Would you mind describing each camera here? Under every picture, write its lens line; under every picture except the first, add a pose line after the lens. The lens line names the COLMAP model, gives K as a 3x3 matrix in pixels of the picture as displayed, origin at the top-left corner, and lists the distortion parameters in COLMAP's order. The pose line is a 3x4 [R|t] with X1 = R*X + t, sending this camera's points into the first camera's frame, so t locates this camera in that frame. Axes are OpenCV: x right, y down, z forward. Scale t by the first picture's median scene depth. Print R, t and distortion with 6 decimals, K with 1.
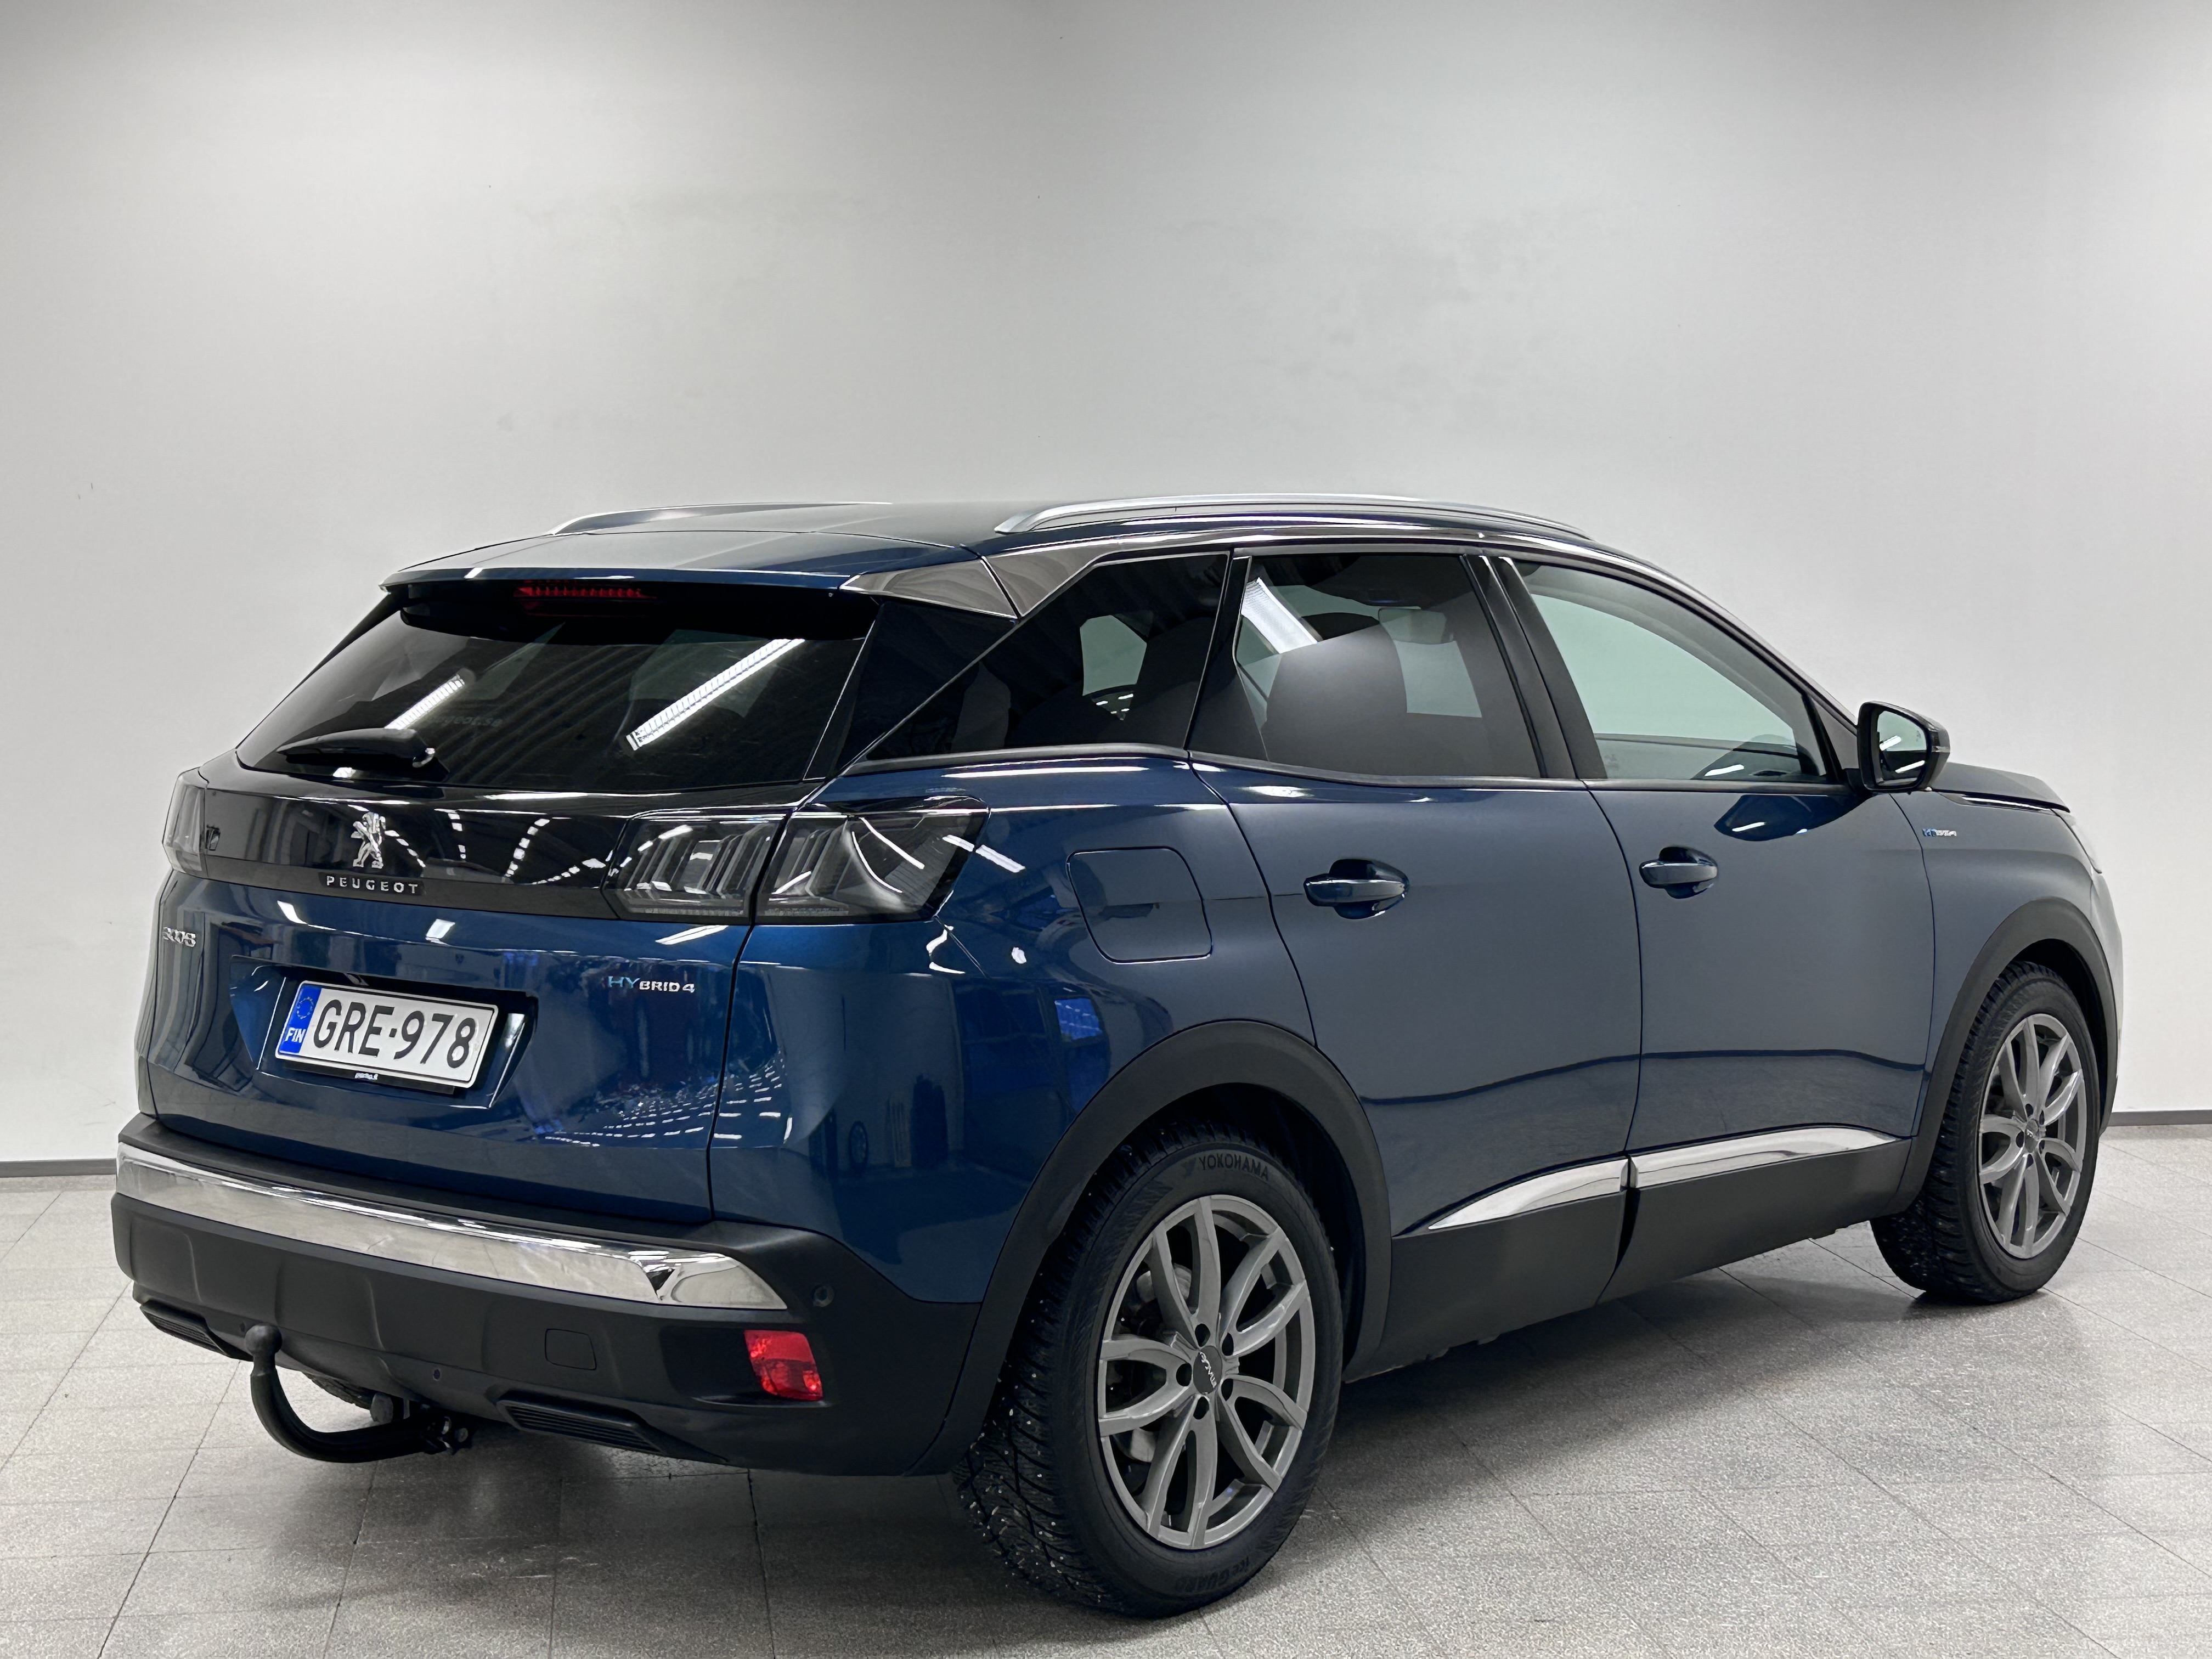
lens RADIAL K [[3437.7, 0, 1106.0], [0, 3437.7, 829.5], [0, 0, 1]] dist [0.042632, 0.061049]
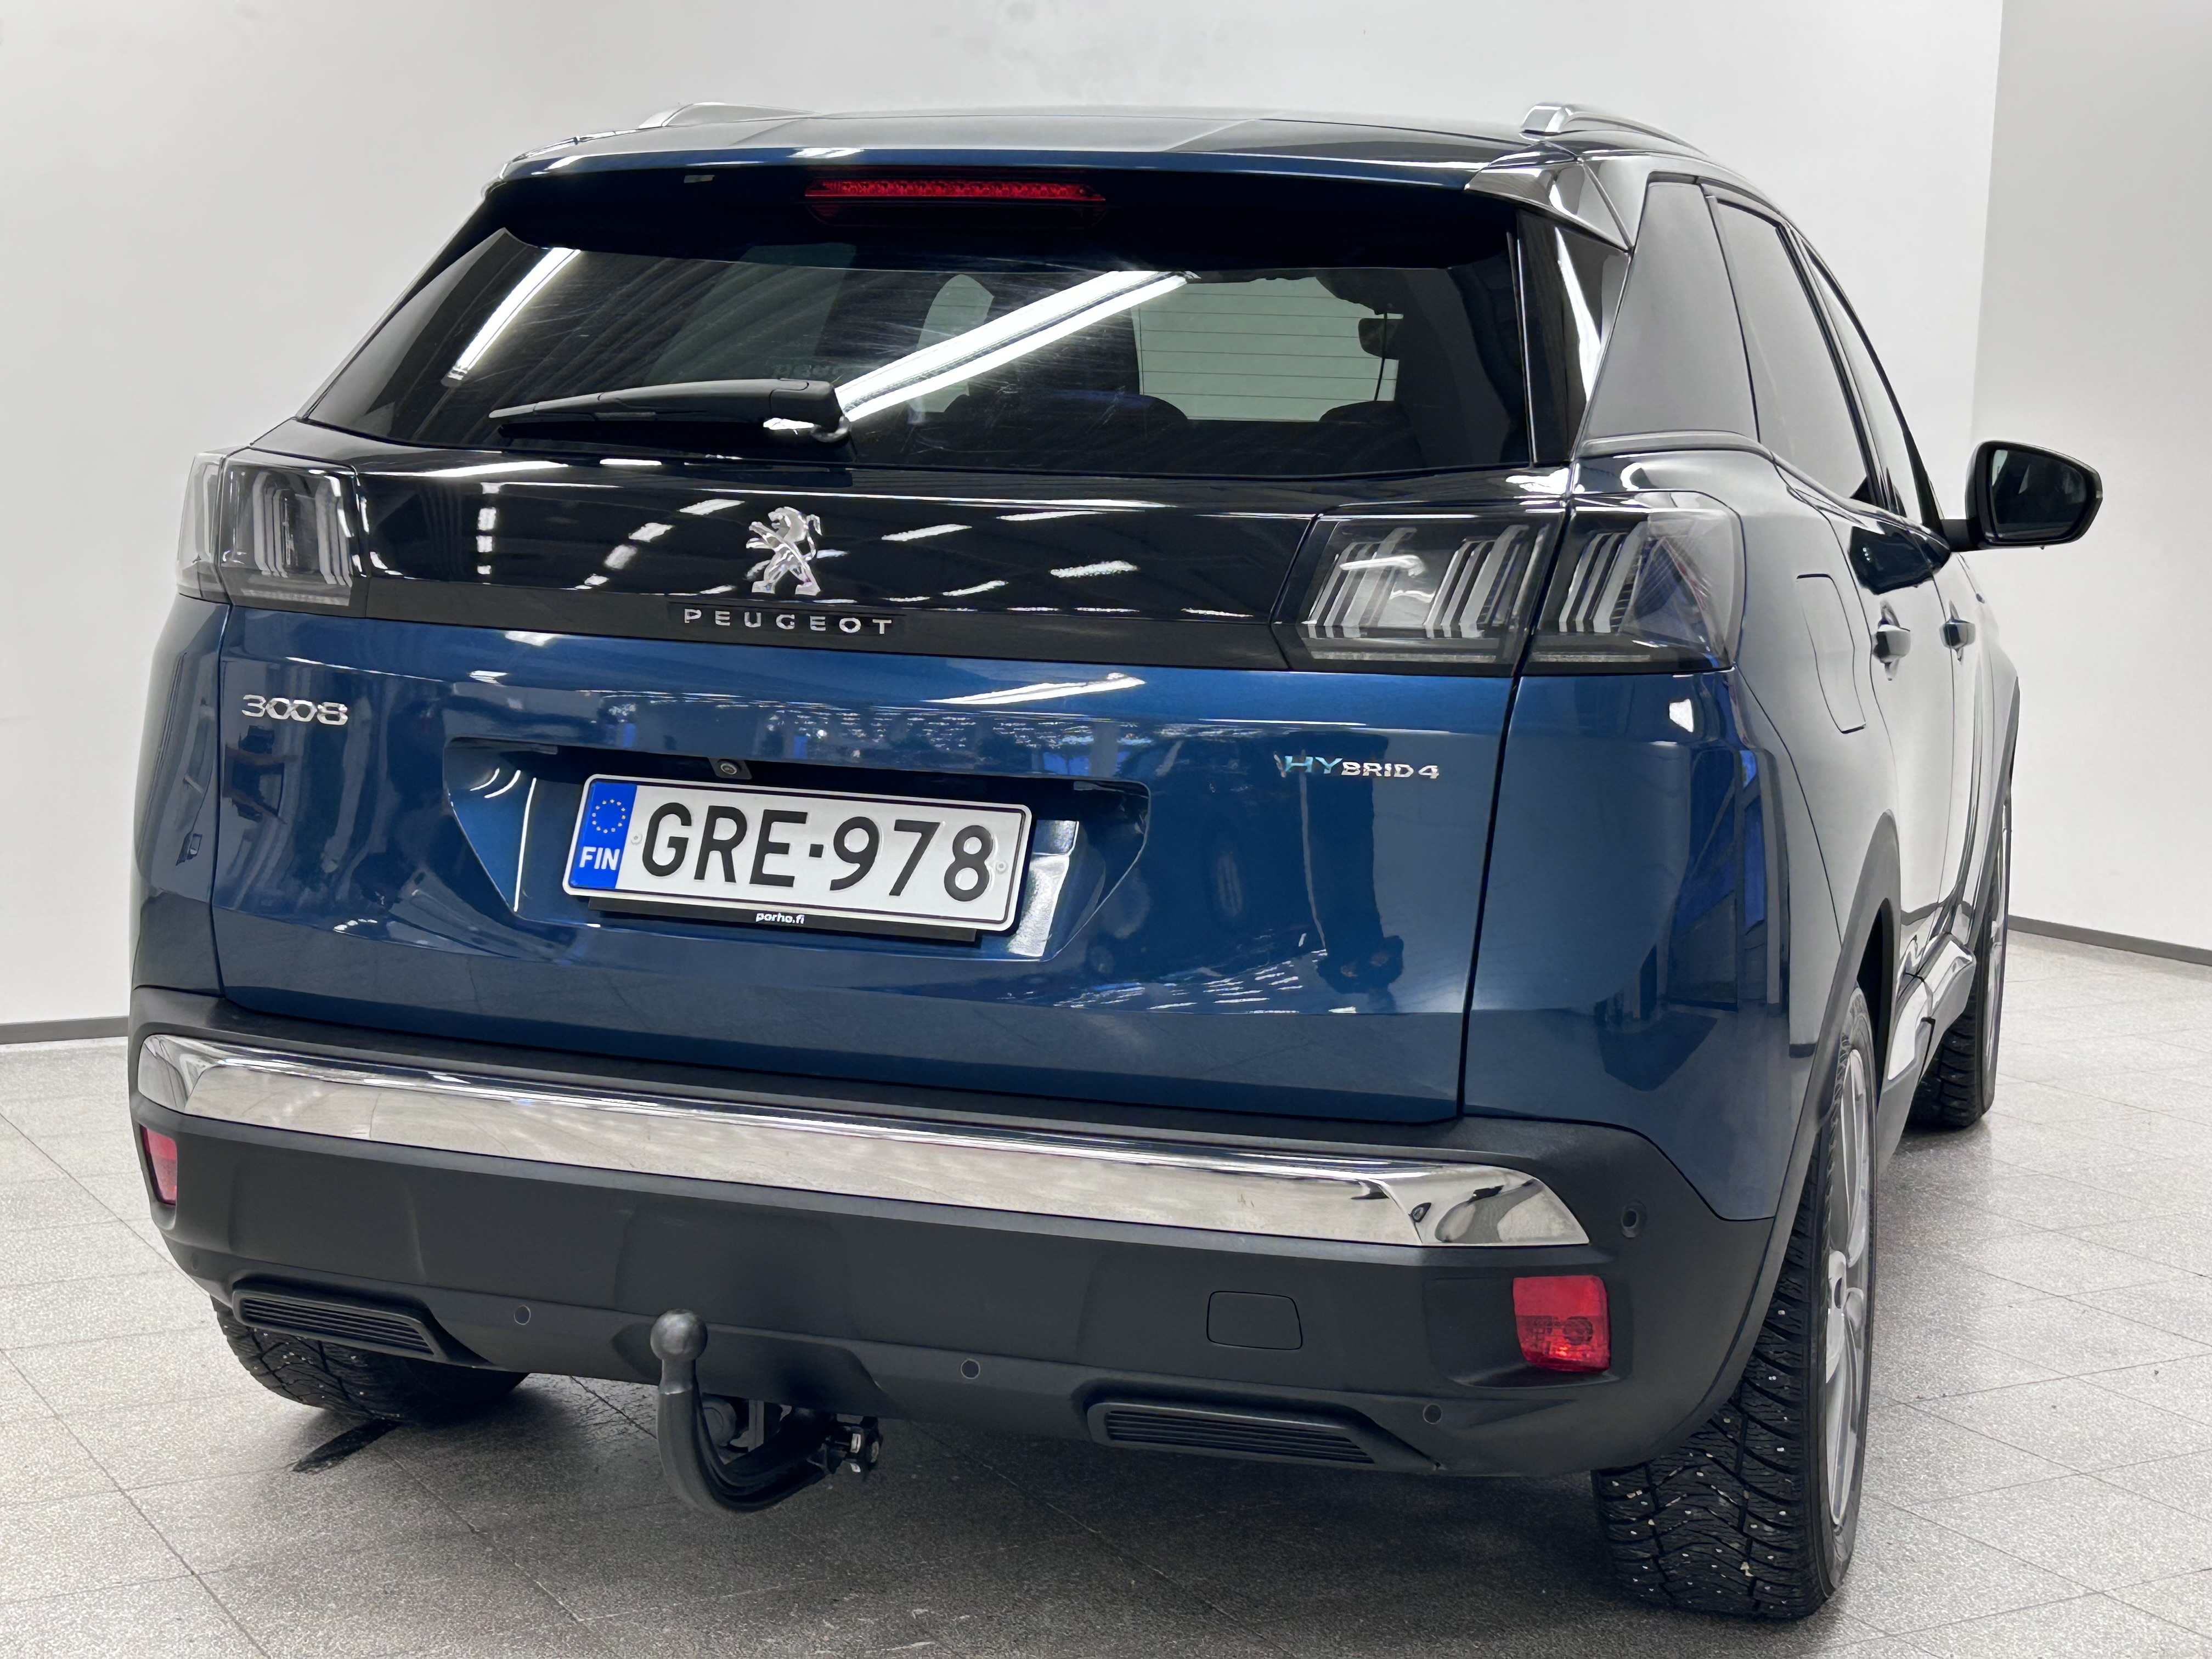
lens RADIAL K [[3437.7, 0, 1106.0], [0, 3437.7, 829.5], [0, 0, 1]] dist [0.042632, 0.061049]
pose [[0.923403, -0.016224, 0.383488, -0.407108], [-0.003023, 0.998768, 0.049533, 0.022921], [-0.383819, -0.046898, 0.922217, 0.384118]]
